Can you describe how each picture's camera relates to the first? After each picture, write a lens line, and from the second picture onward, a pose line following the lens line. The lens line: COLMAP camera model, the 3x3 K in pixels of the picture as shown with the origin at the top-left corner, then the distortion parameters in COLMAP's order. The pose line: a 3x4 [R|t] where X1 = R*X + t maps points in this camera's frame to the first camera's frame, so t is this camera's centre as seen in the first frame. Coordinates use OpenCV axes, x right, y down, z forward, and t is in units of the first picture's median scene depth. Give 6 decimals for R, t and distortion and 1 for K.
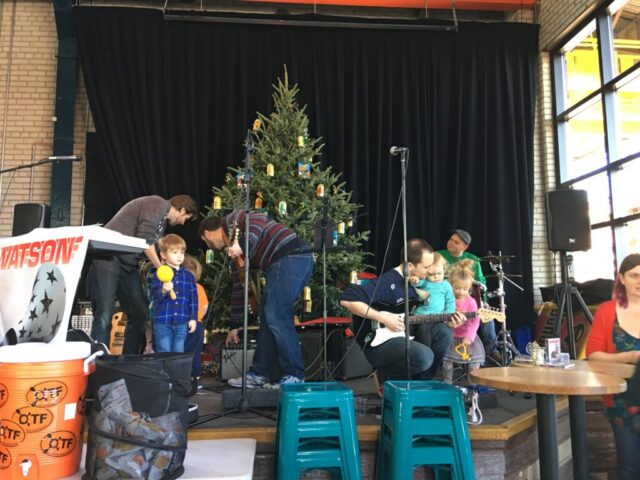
lens RADIAL K [[545.5, 0, 320.4], [0, 545.5, 234.4], [0, 0, 1]] dist [0.132843, -0.207780]
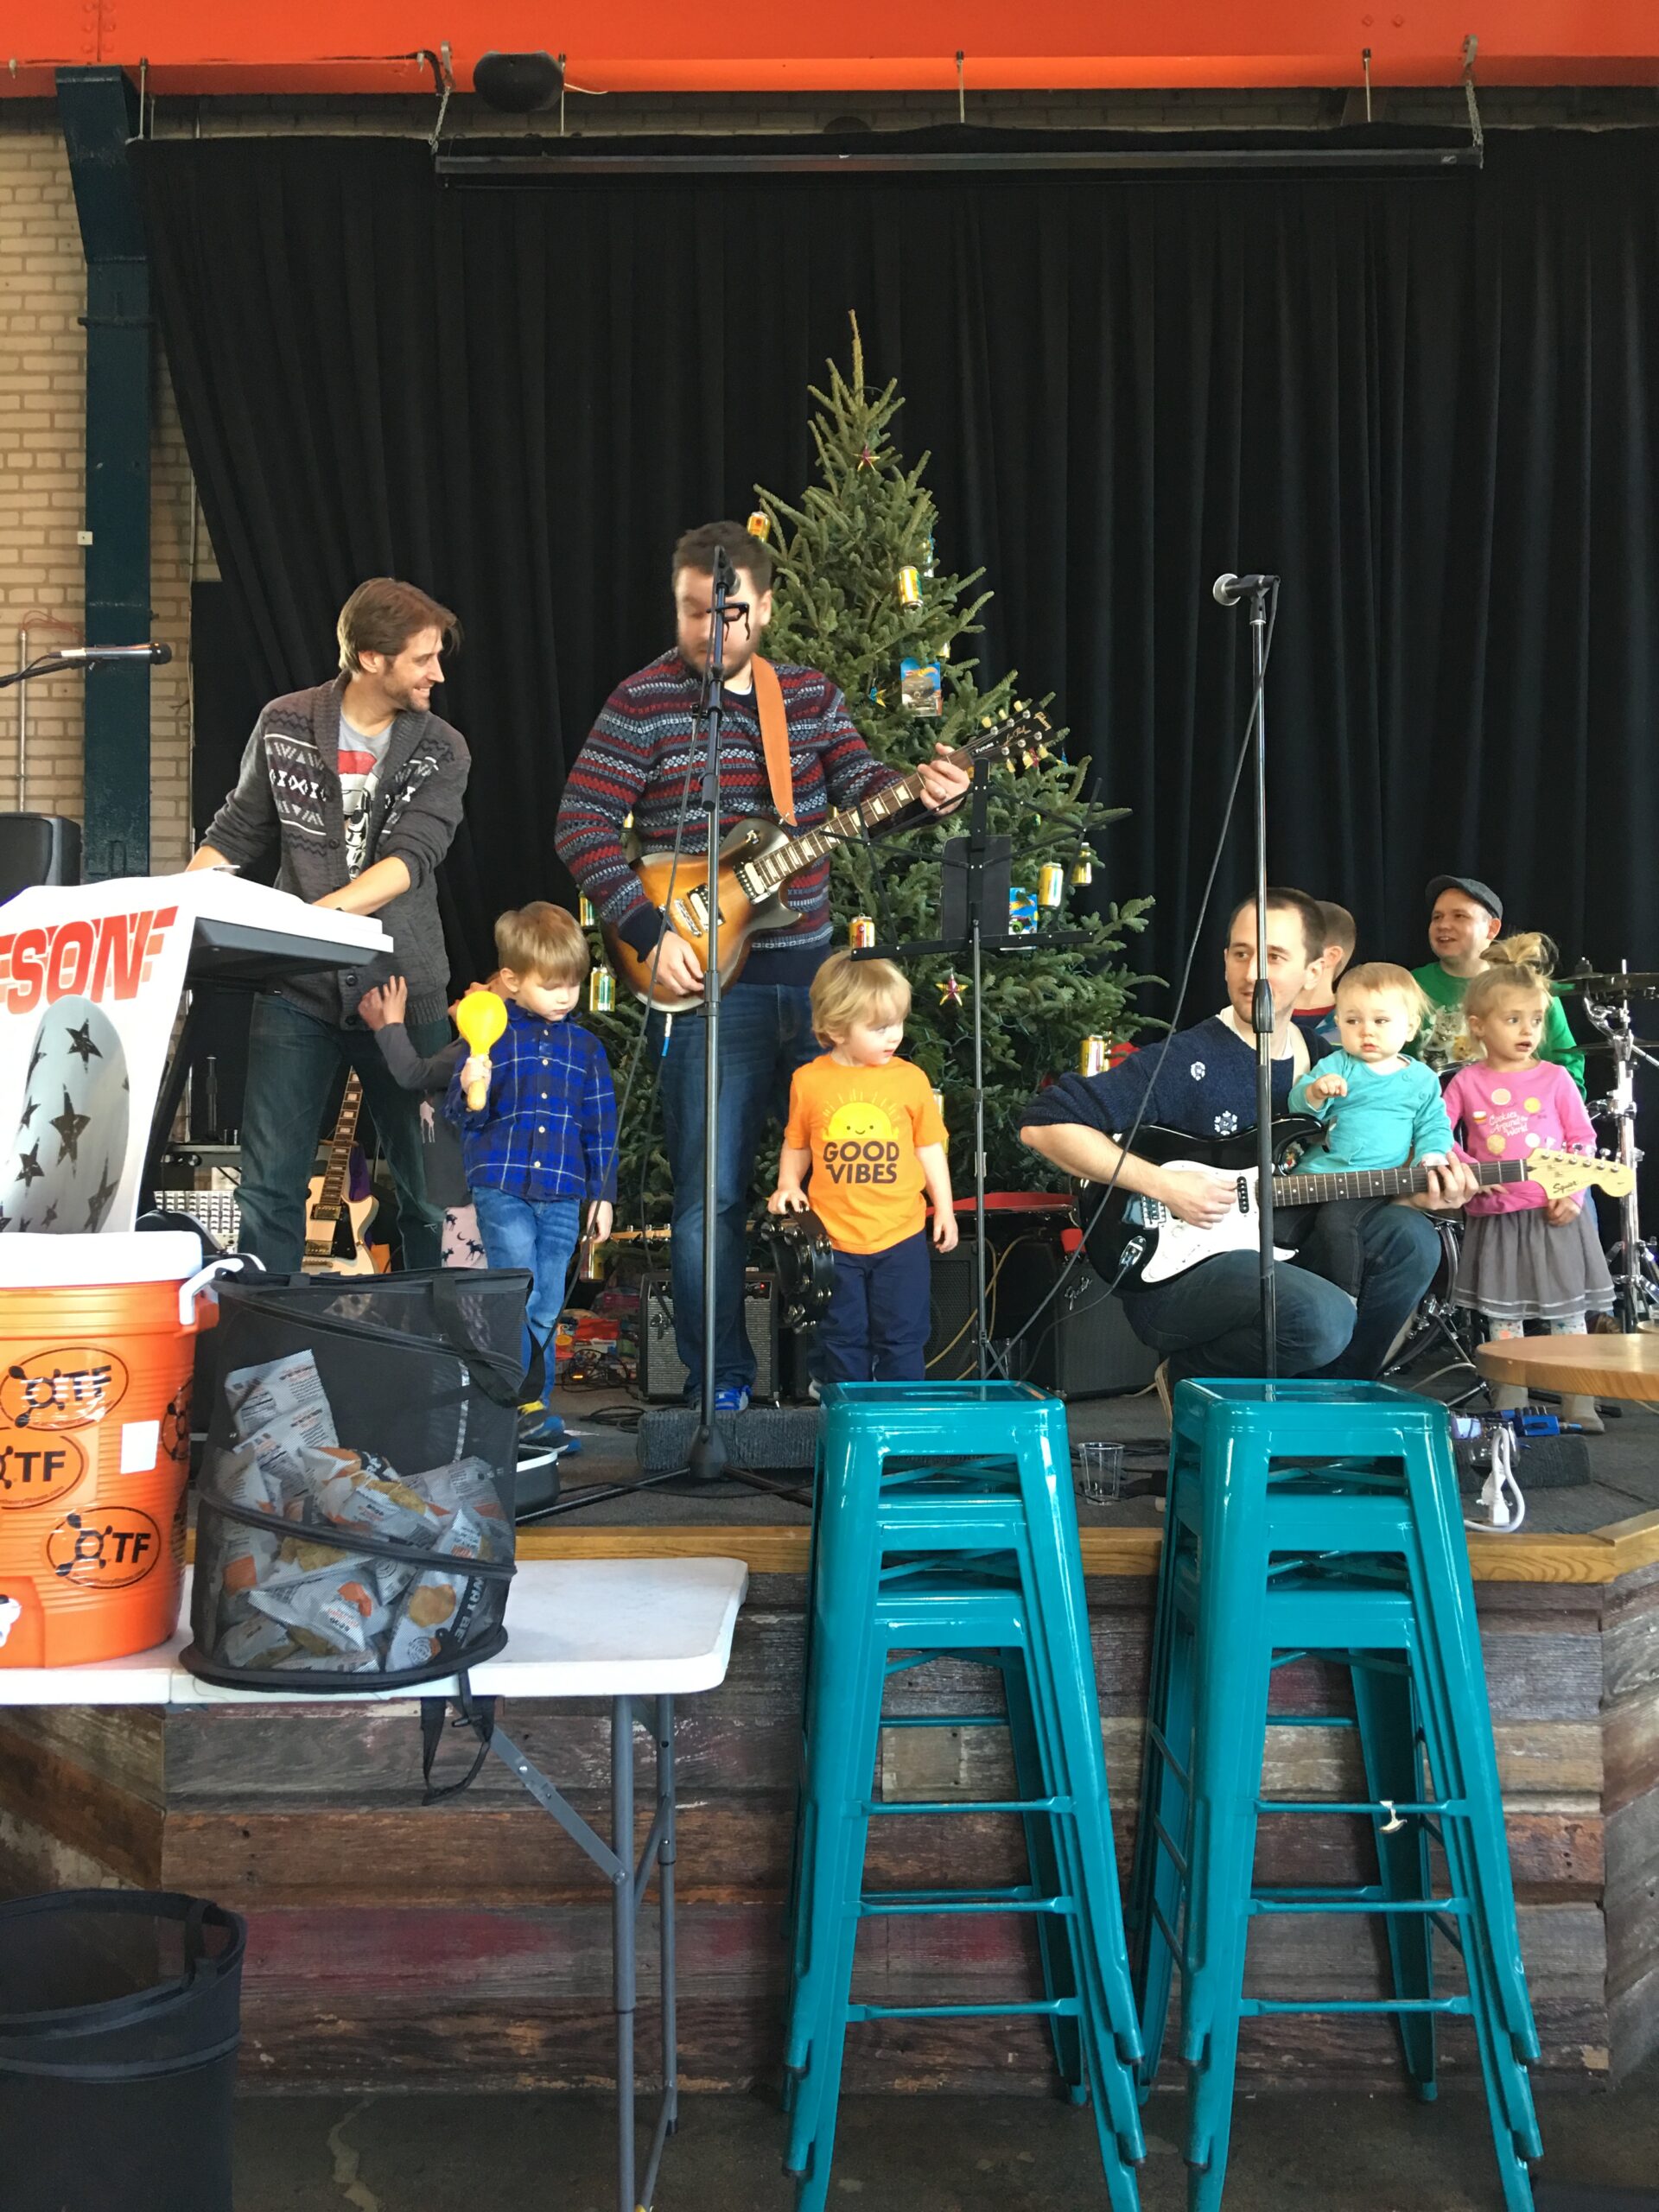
lens RADIAL K [[1885.5, 0, 834.8], [0, 1885.5, 1074.7], [0, 0, 1]] dist [0.132843, -0.207780]
pose [[0.996105, -0.005439, -0.088004, 0.011676], [0.011446, 0.997627, 0.067899, 0.016683], [0.087426, -0.068642, 0.993803, -0.004182]]
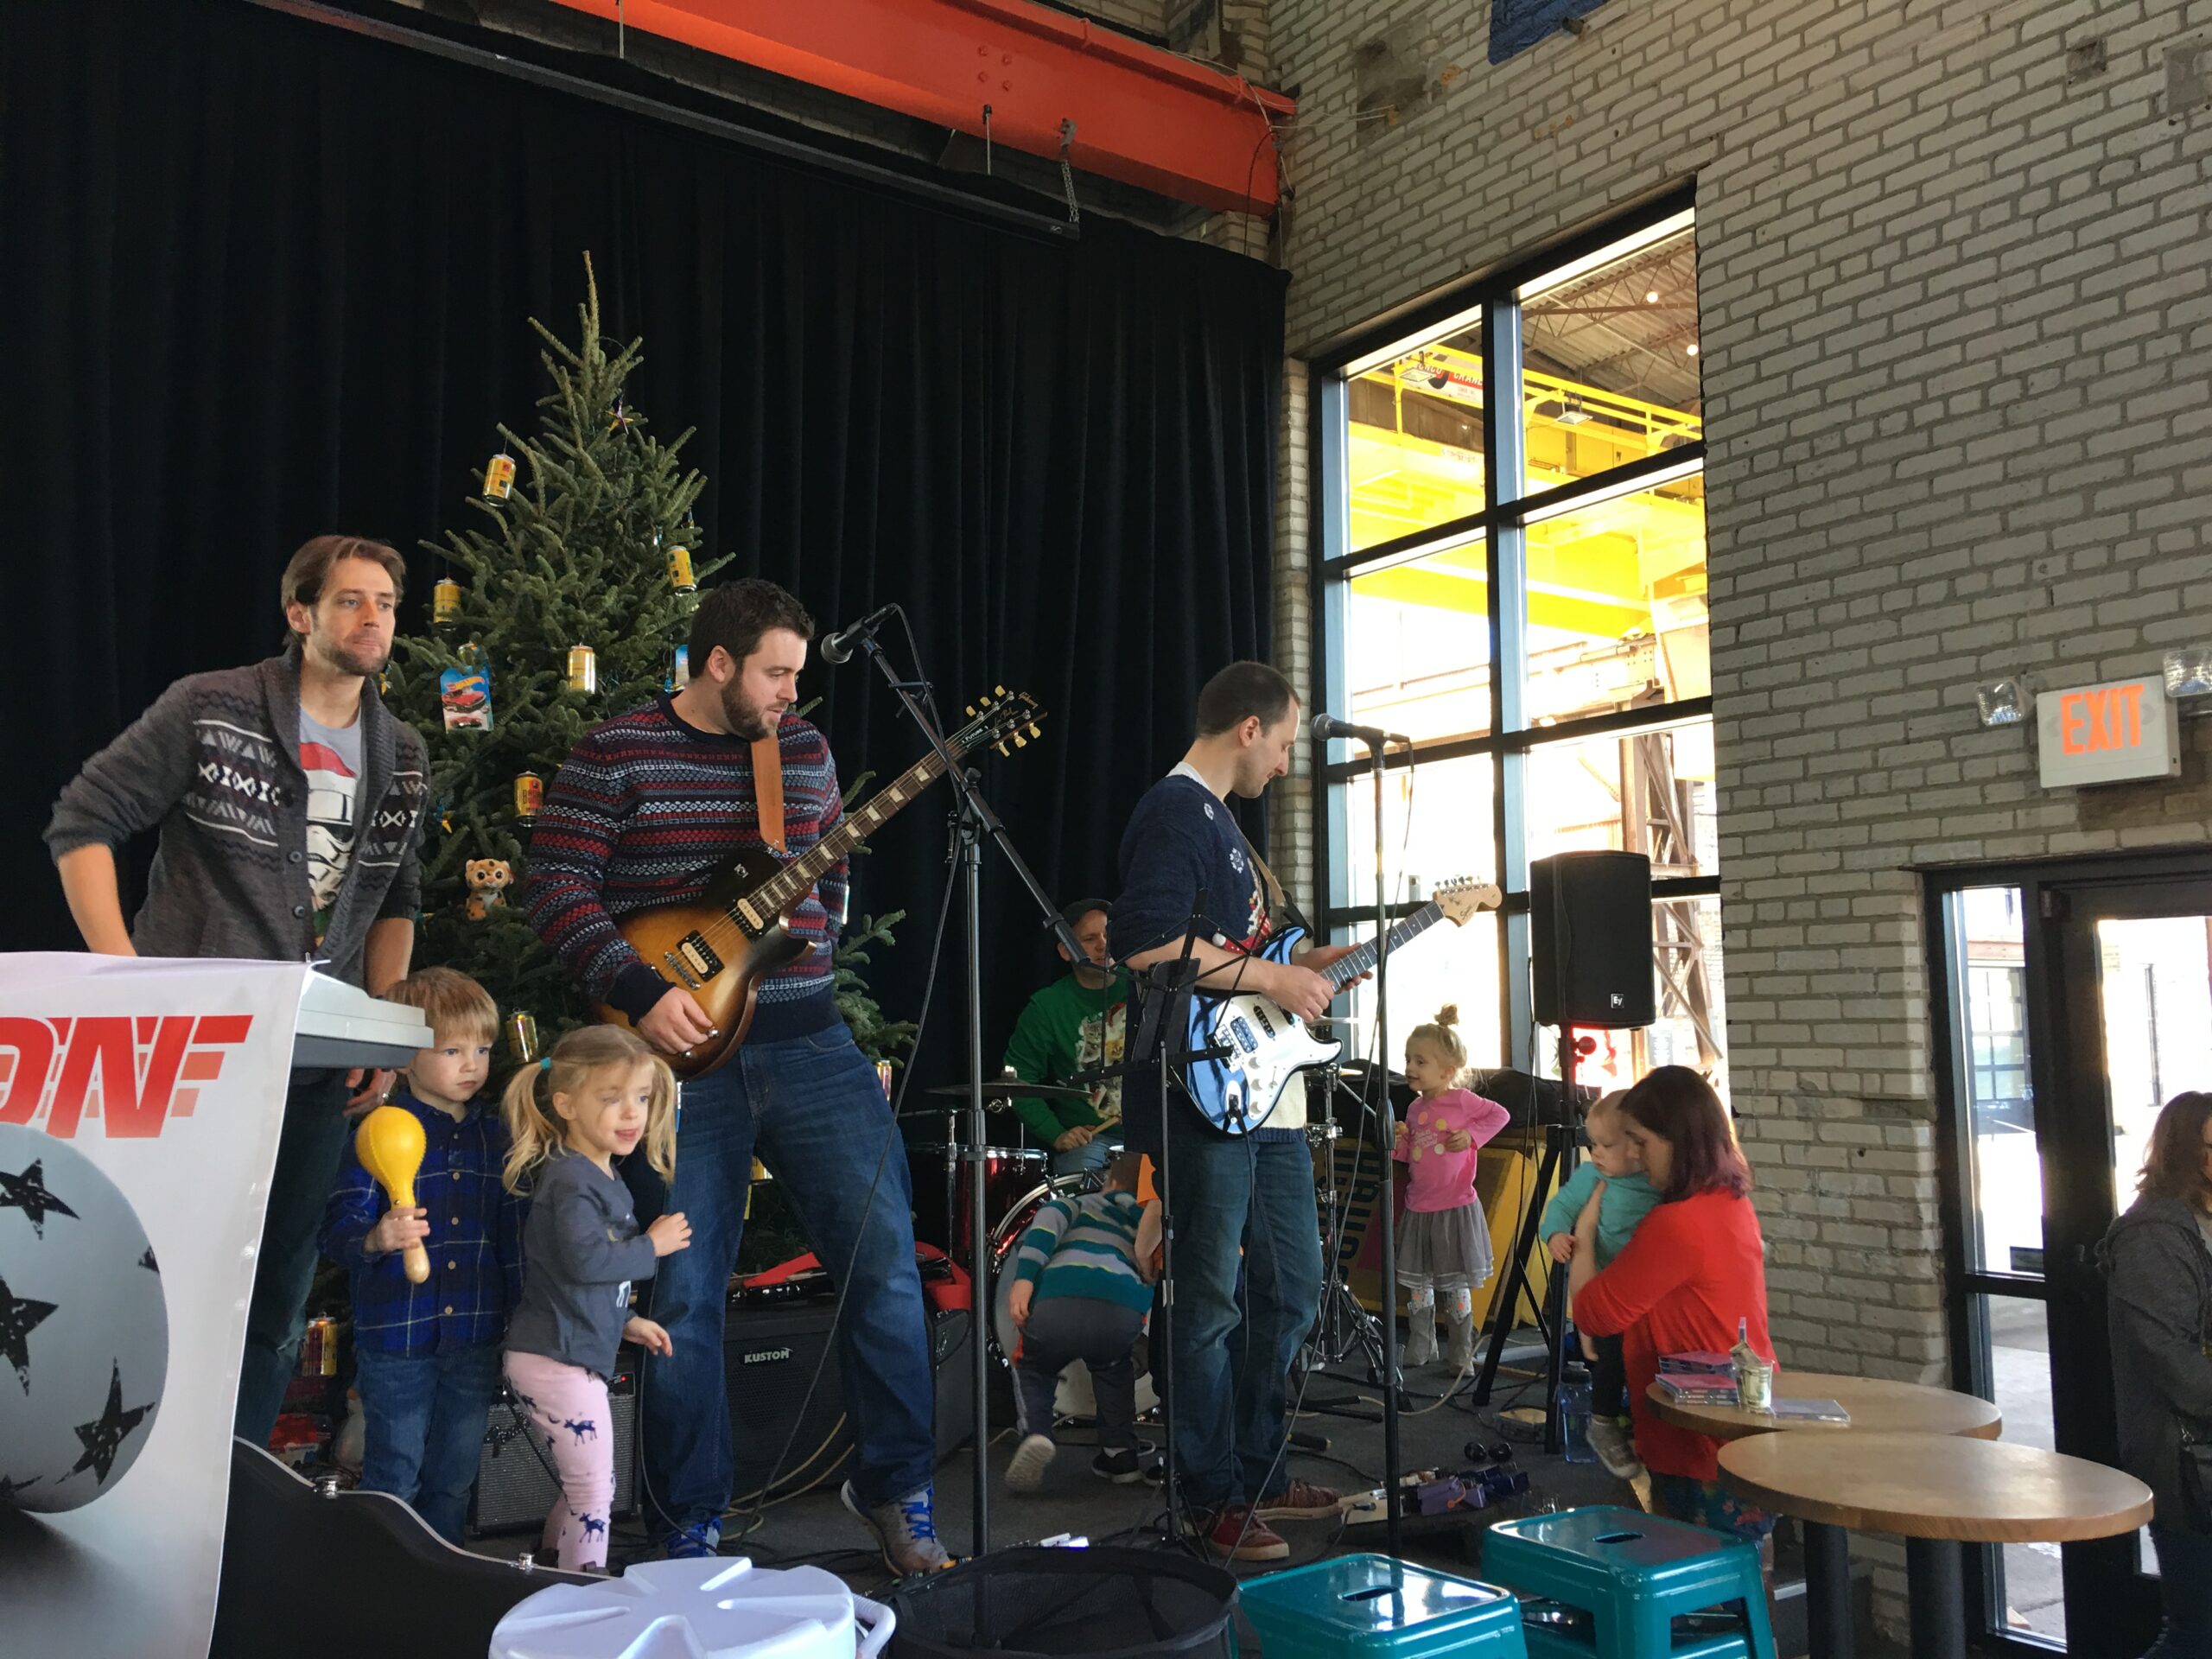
lens RADIAL K [[1885.5, 0, 1107.4], [0, 1885.5, 810.1], [0, 0, 1]] dist [0.132843, -0.207780]
pose [[0.863742, 0.058310, 0.500549, -0.314823], [-0.062661, 0.998002, -0.008131, -0.057588], [-0.500023, -0.024342, 0.865670, 0.093798]]
